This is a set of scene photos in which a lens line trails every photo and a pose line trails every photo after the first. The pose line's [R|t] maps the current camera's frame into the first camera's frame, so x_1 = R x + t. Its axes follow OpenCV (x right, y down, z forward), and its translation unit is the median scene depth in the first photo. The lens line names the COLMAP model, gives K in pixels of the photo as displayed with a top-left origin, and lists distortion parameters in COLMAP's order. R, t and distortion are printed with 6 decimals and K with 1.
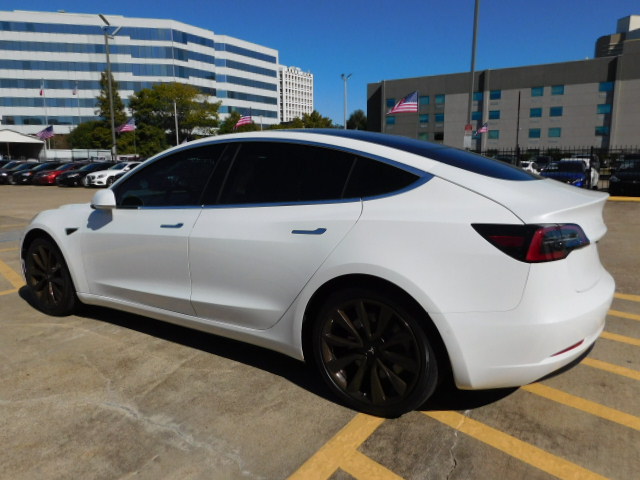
lens RADIAL K [[469.9, 0, 326.5], [0, 469.9, 249.7], [0, 0, 1]] dist [-0.014876, 0.009719]
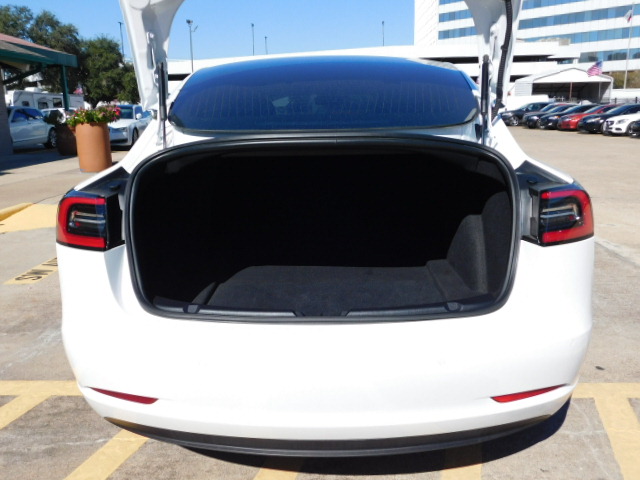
lens RADIAL K [[573.5, 0, 329.9], [0, 573.5, 231.2], [0, 0, 1]] dist [-0.021358, 0.017346]
pose [[0.514589, 0.181573, -0.837992, 0.784609], [-0.152928, 0.981086, 0.118668, -0.086993], [0.843689, 0.067087, 0.532624, 0.498248]]
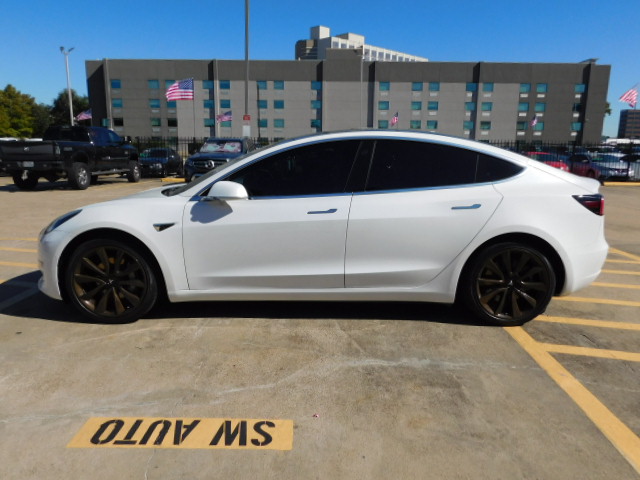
lens RADIAL K [[469.9, 0, 323.8], [0, 469.9, 242.8], [0, 0, 1]] dist [-0.014876, 0.009719]
pose [[0.842449, -0.093156, 0.530661, -0.805122], [0.085882, 0.995564, 0.038427, -0.016627], [-0.531887, 0.013201, 0.846713, 0.027428]]
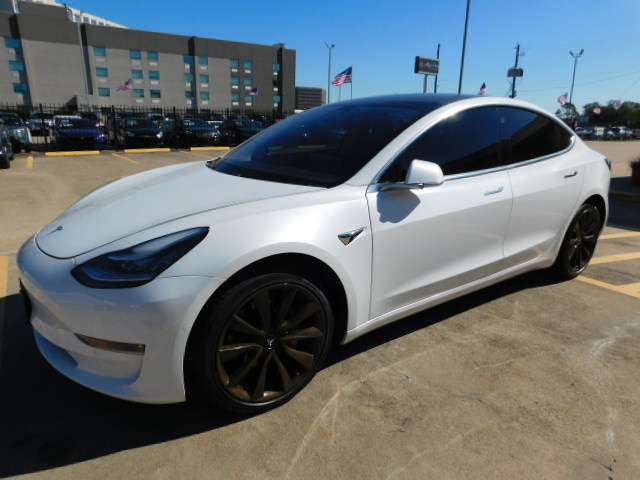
lens RADIAL K [[426.6, 0, 317.3], [0, 426.6, 226.7], [0, 0, 1]] dist [-0.056975, 0.047771]
pose [[0.375732, -0.215315, 0.901368, -1.095954], [0.154769, 0.973554, 0.168044, -0.158367], [-0.913713, 0.076364, 0.399120, 0.841717]]
